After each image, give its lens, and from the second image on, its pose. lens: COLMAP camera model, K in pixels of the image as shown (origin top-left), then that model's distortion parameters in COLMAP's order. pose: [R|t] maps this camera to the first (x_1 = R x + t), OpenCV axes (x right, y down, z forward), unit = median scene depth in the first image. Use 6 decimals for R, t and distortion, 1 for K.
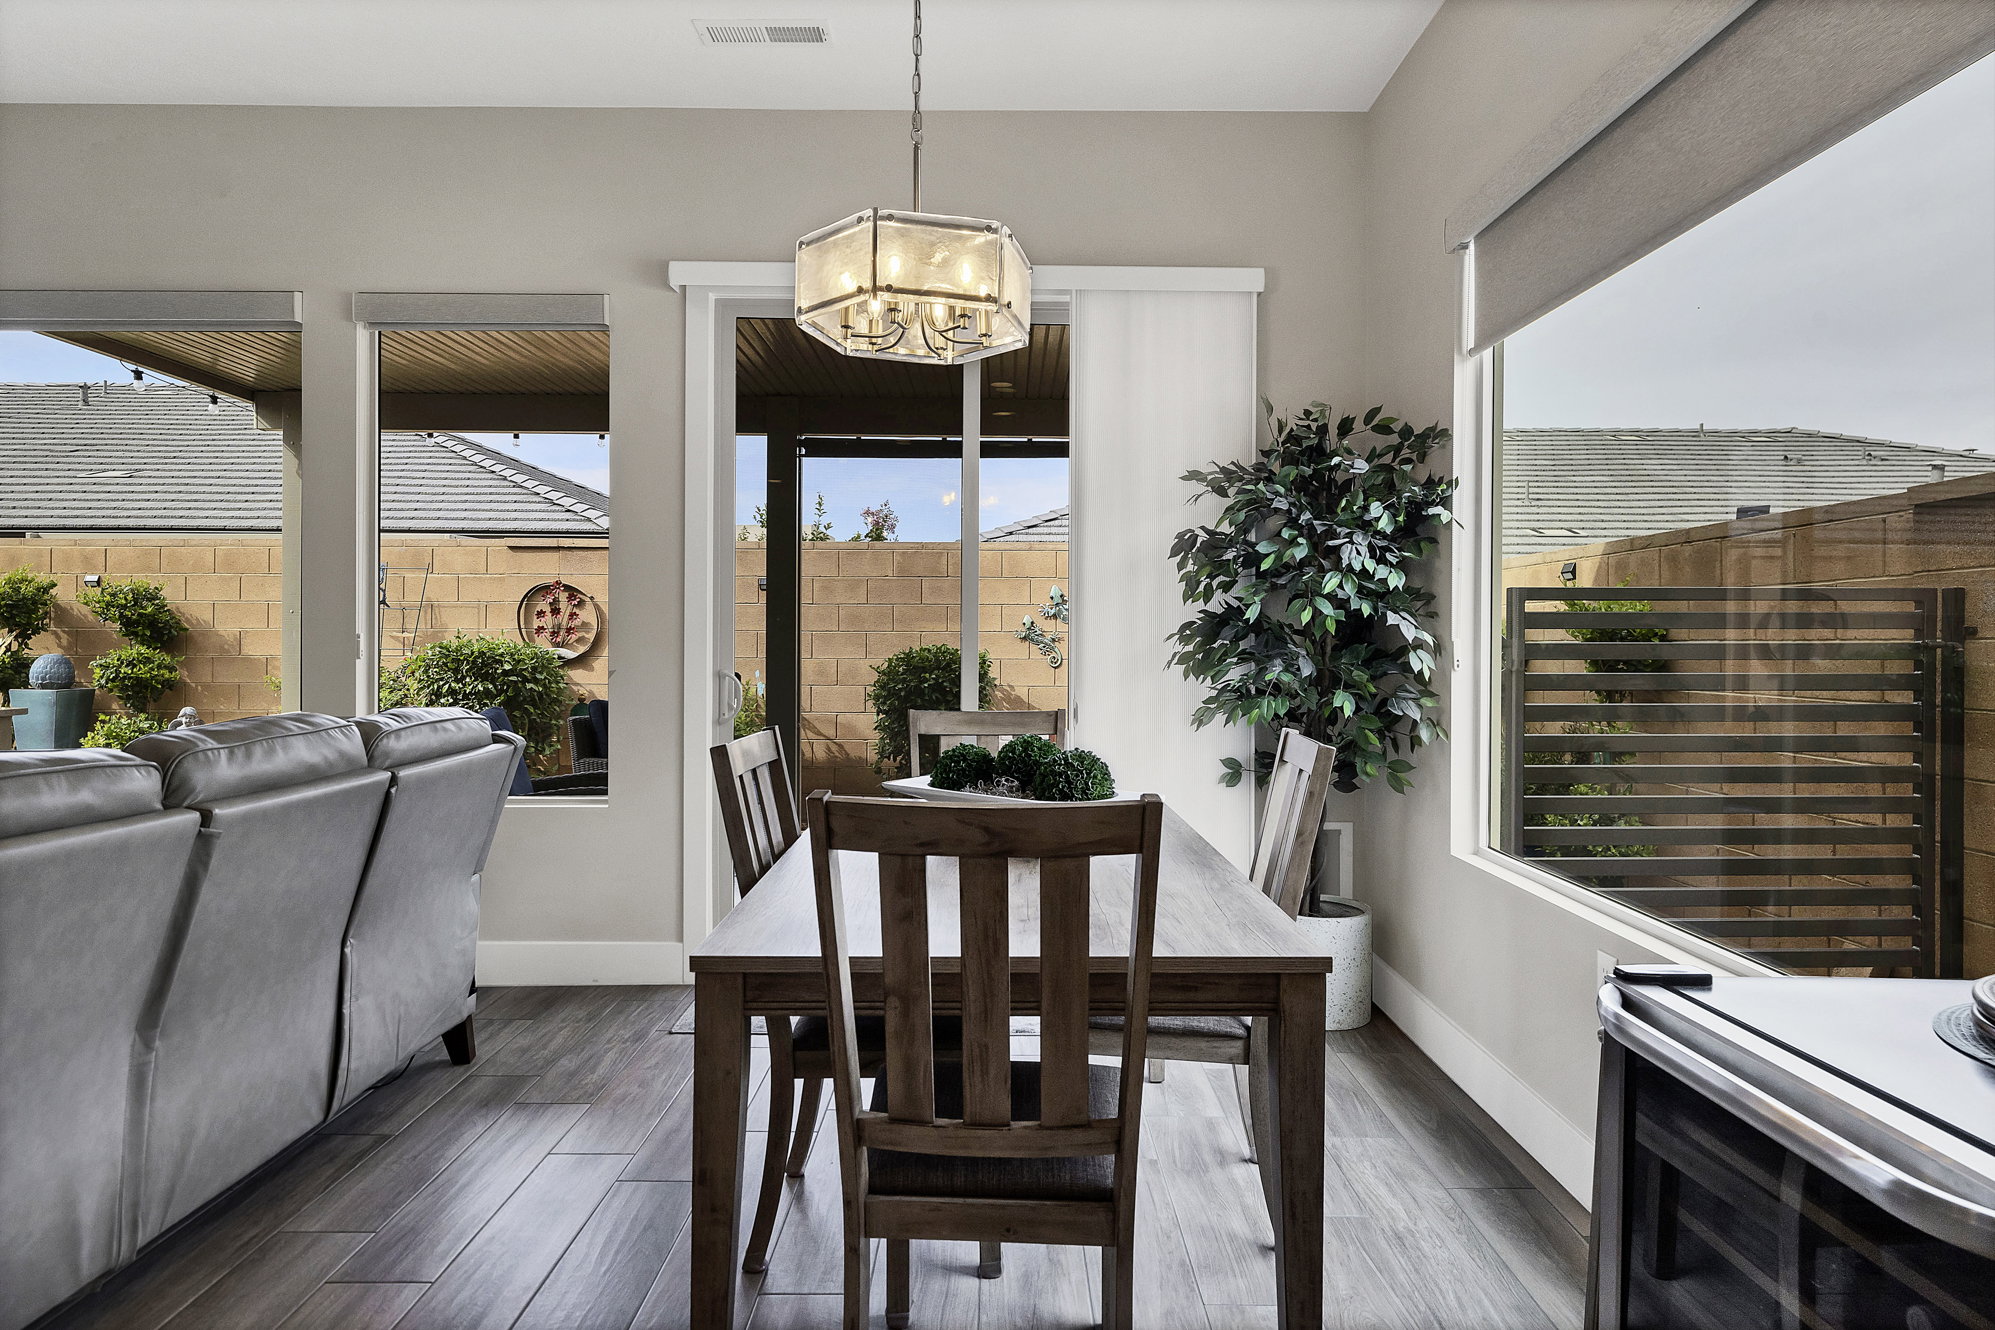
lens RADIAL K [[1126.1, 0, 1002.1], [0, 1126.1, 653.5], [0, 0, 1]] dist [0.011745, -0.001232]
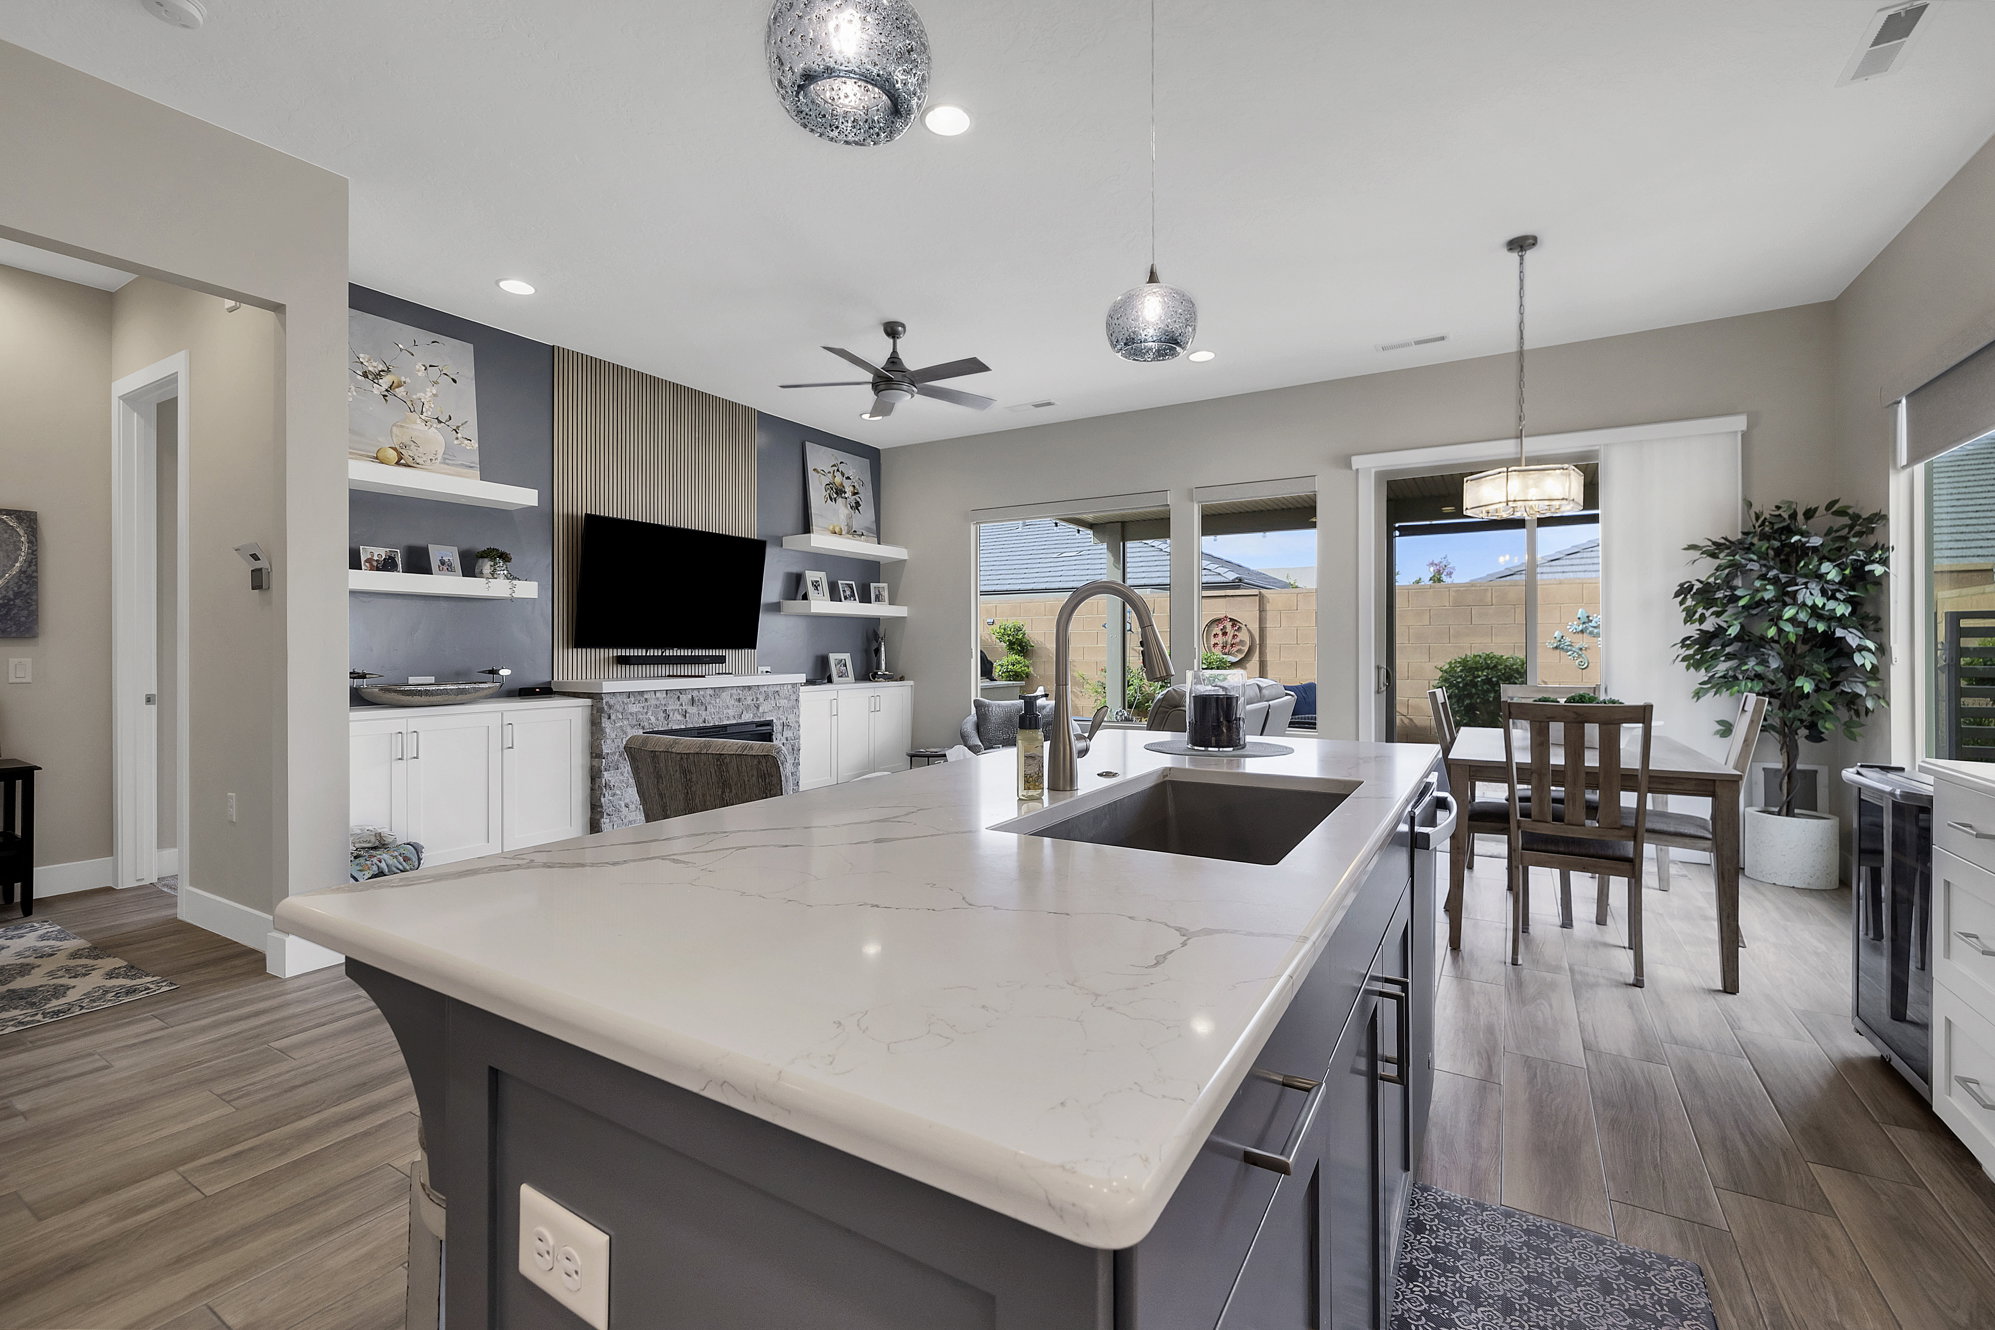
lens RADIAL K [[861.6, 0, 1001.1], [0, 861.6, 650.4], [0, 0, 1]] dist [0.002128, -0.000890]
pose [[0.859160, -0.006133, -0.511671, -0.054961], [-0.001151, 0.999902, -0.013917, 0.011852], [0.511707, 0.012546, 0.859069, -0.606875]]
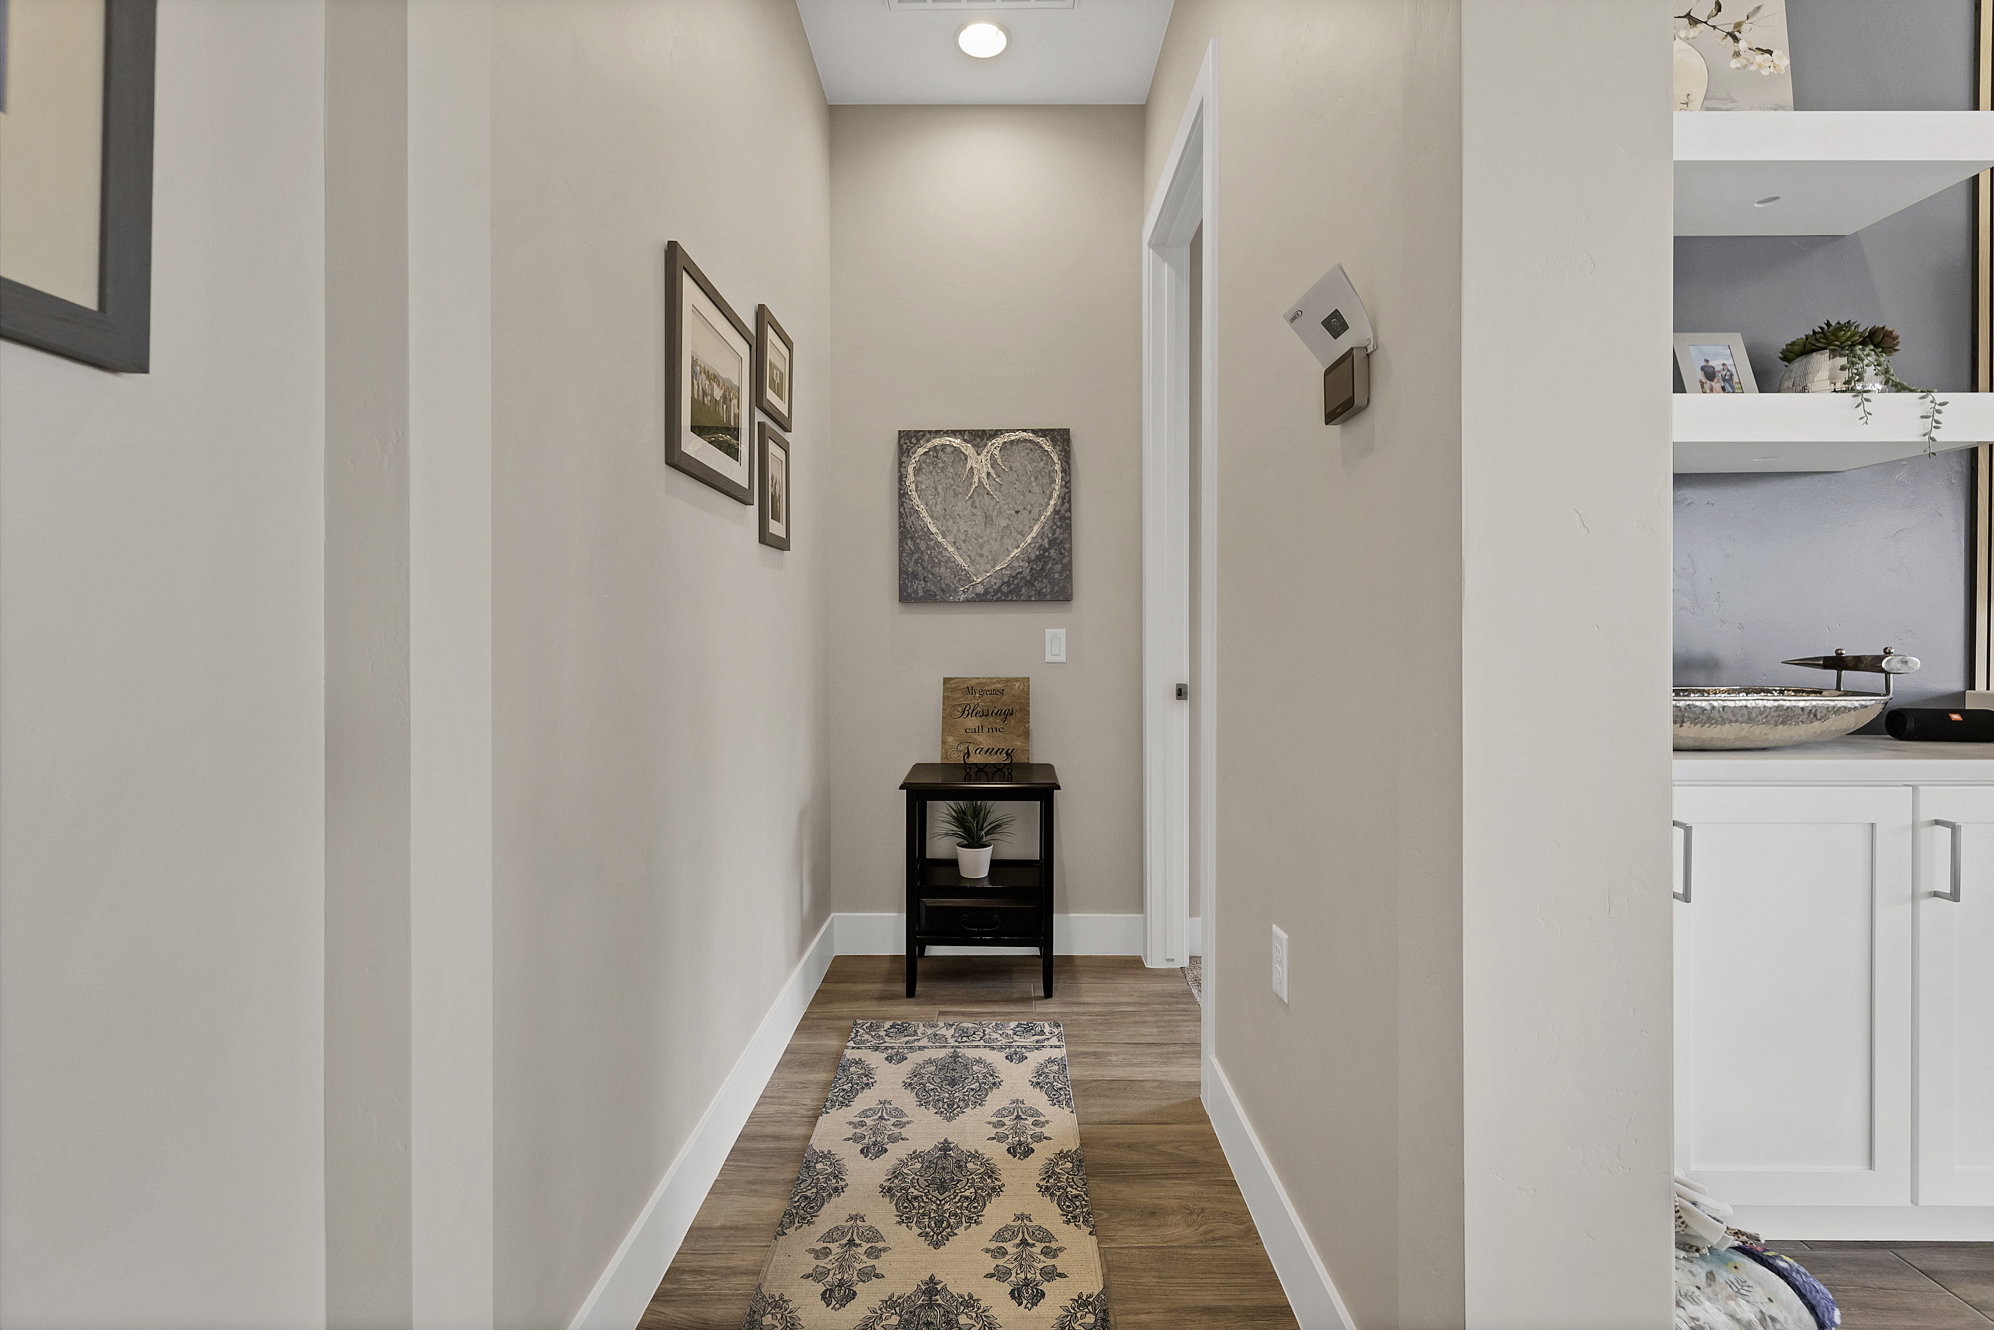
lens RADIAL K [[861.2, 0, 1017.1], [0, 861.2, 647.2], [0, 0, 1]] dist [0.002128, -0.000890]
pose [[0.015233, 0.002837, -0.999880, -0.894909], [-0.014747, 0.999888, 0.002613, 0.023700], [0.999775, 0.014705, 0.015273, -0.345137]]
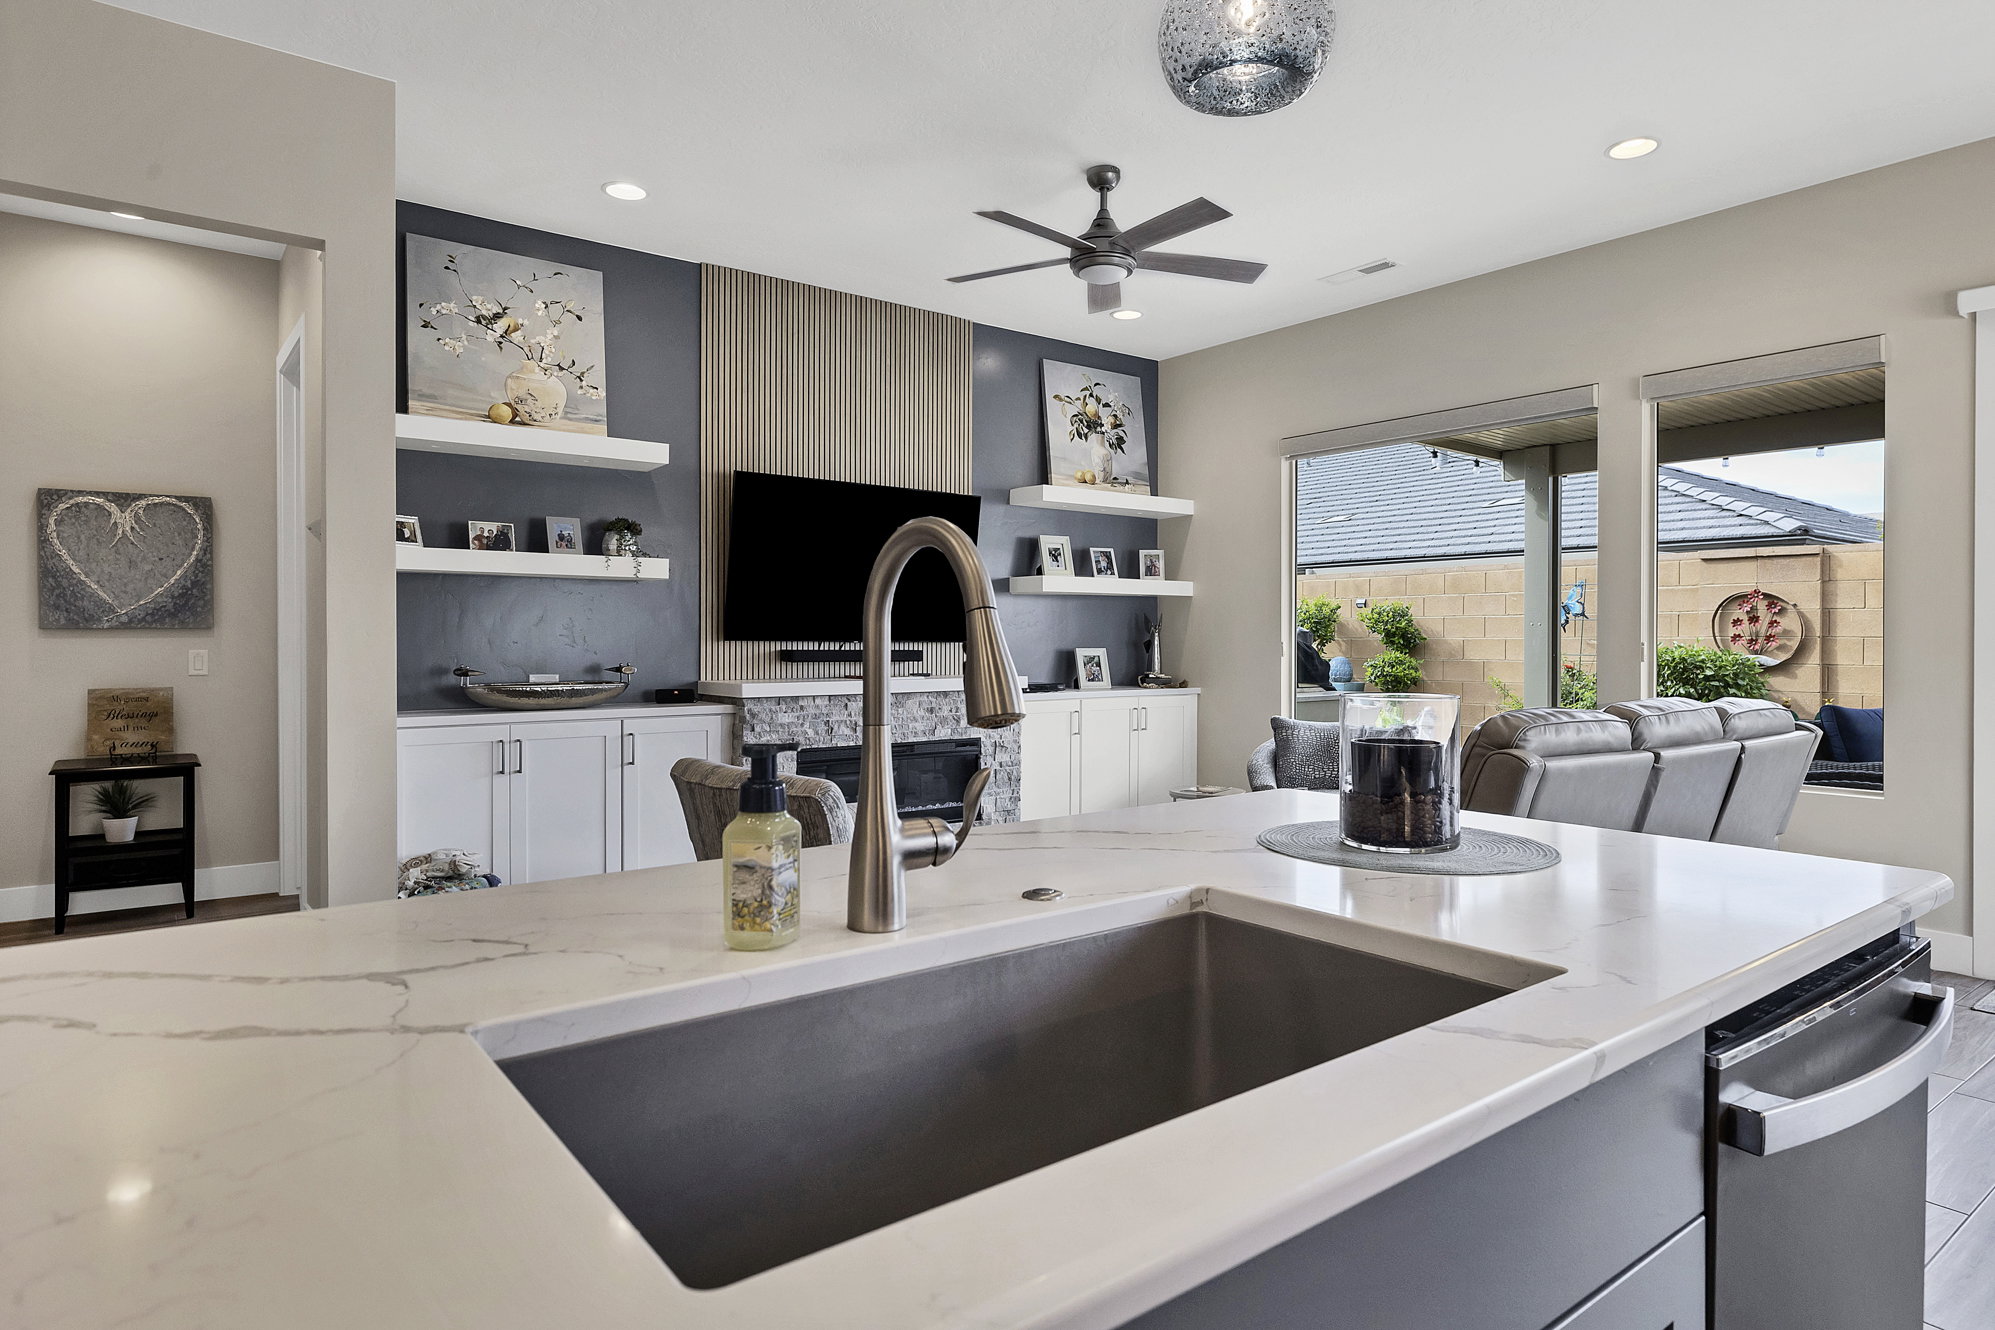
lens RADIAL K [[1126.1, 0, 998.5], [0, 1126.1, 644.8], [0, 0, 1]] dist [0.011745, -0.001232]
pose [[0.606806, -0.000966, -0.794849, 0.006909], [-0.010114, 0.999909, -0.008937, 0.003990], [0.794786, 0.013462, 0.606741, -0.359712]]
